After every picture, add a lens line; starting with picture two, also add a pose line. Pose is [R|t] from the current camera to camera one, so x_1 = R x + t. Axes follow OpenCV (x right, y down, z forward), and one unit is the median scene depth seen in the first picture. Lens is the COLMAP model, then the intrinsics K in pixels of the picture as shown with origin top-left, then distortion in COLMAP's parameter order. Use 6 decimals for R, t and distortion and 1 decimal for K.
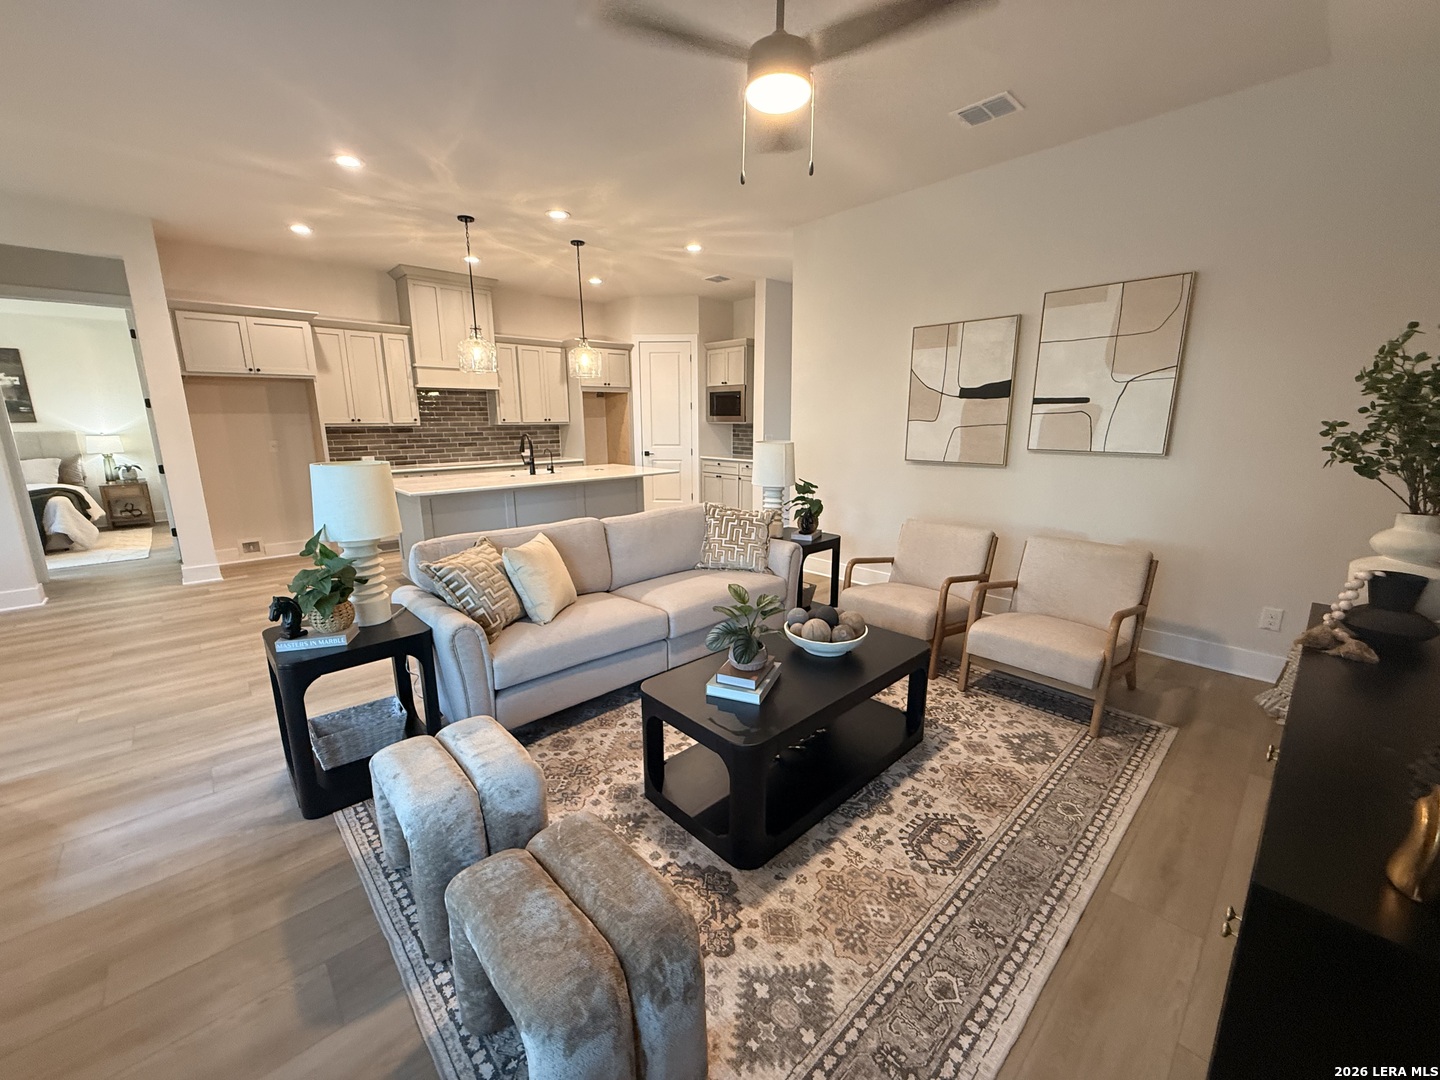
lens RADIAL K [[573.5, 0, 720.0], [0, 573.5, 540.0], [0, 0, 1]] dist [-0.000671, -0.000234]
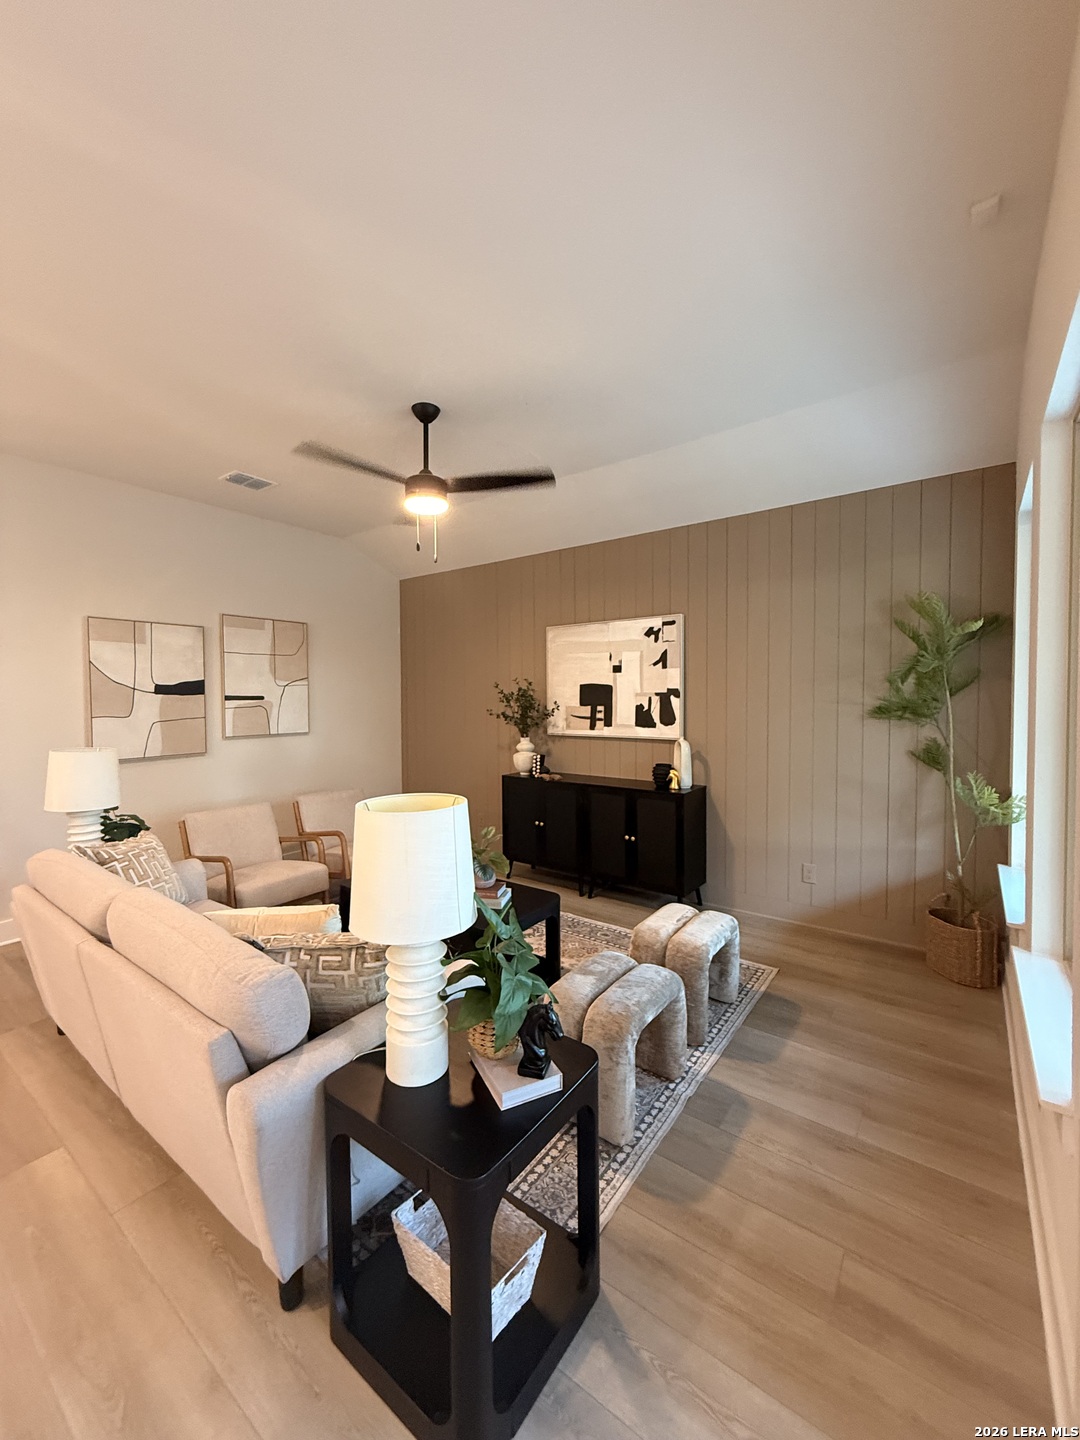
lens RADIAL K [[573.5, 0, 534.3], [0, 573.5, 715.2], [0, 0, 1]] dist [-0.000671, -0.000234]
pose [[-0.173498, -0.028029, 0.984435, -0.783007], [0.213967, 0.974645, 0.065460, -0.148840], [-0.961310, 0.221994, -0.163102, 0.587830]]
